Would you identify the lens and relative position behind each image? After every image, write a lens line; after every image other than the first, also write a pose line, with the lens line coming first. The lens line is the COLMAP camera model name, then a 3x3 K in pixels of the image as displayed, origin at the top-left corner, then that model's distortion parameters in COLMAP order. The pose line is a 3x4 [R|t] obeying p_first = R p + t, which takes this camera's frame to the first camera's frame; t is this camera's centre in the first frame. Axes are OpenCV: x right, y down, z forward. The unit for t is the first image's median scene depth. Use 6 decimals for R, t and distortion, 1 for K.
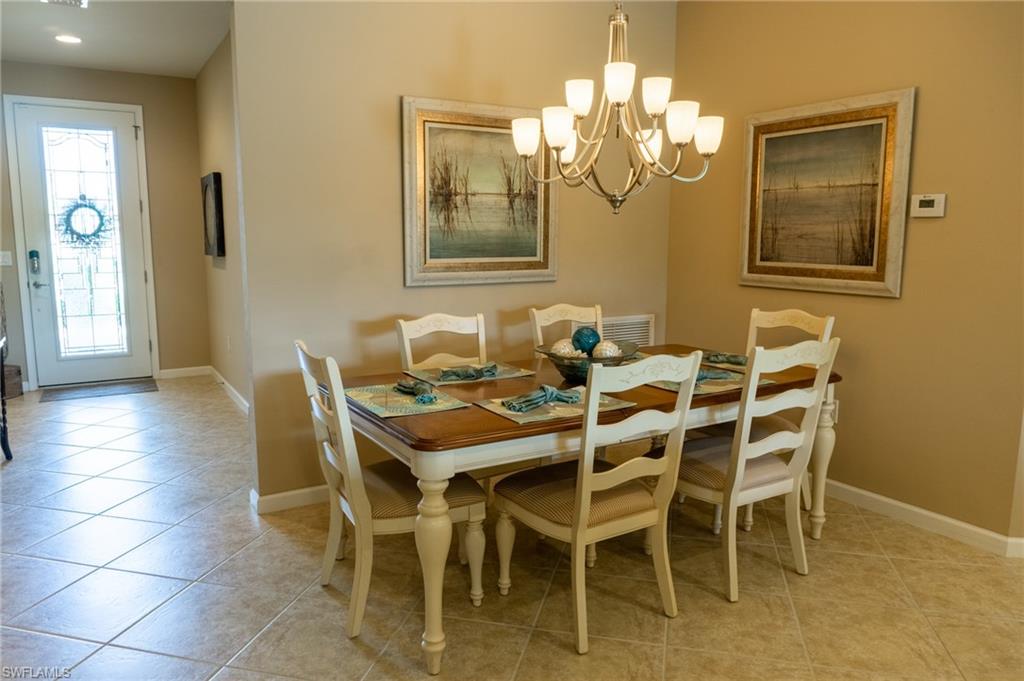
lens RADIAL K [[671.5, 0, 523.5], [0, 671.5, 325.8], [0, 0, 1]] dist [-0.017640, -0.001824]
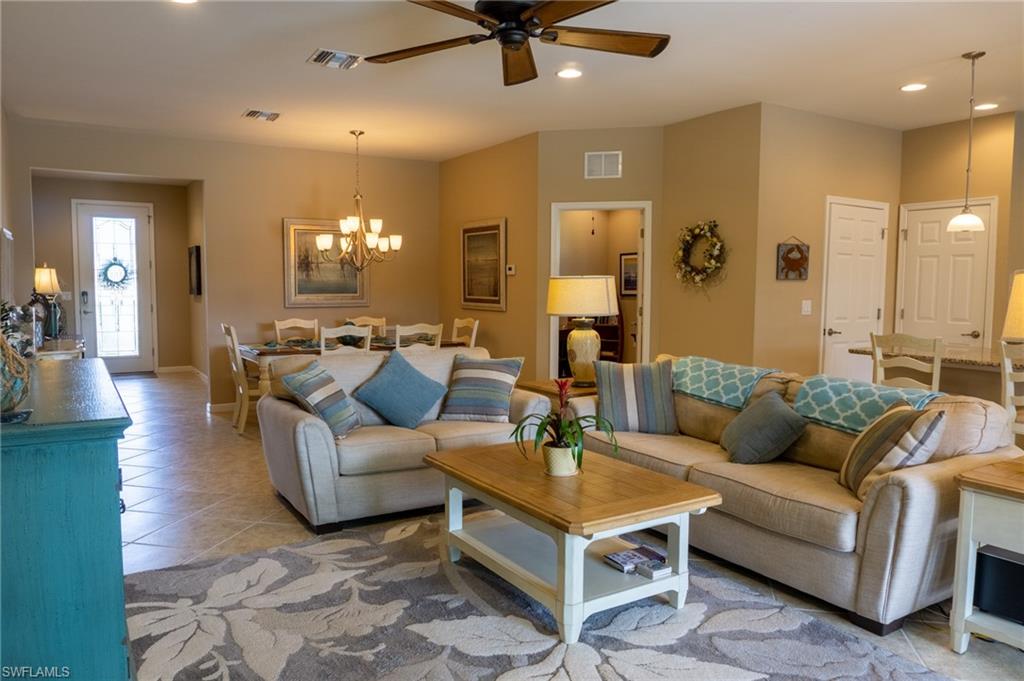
lens RADIAL K [[671.5, 0, 520.1], [0, 671.5, 329.6], [0, 0, 1]] dist [-0.017640, -0.001824]
pose [[0.999875, 0.000523, 0.015778, 0.321167], [0.000477, 0.997992, -0.063341, 0.088162], [-0.015780, 0.063340, 0.997867, -0.668571]]
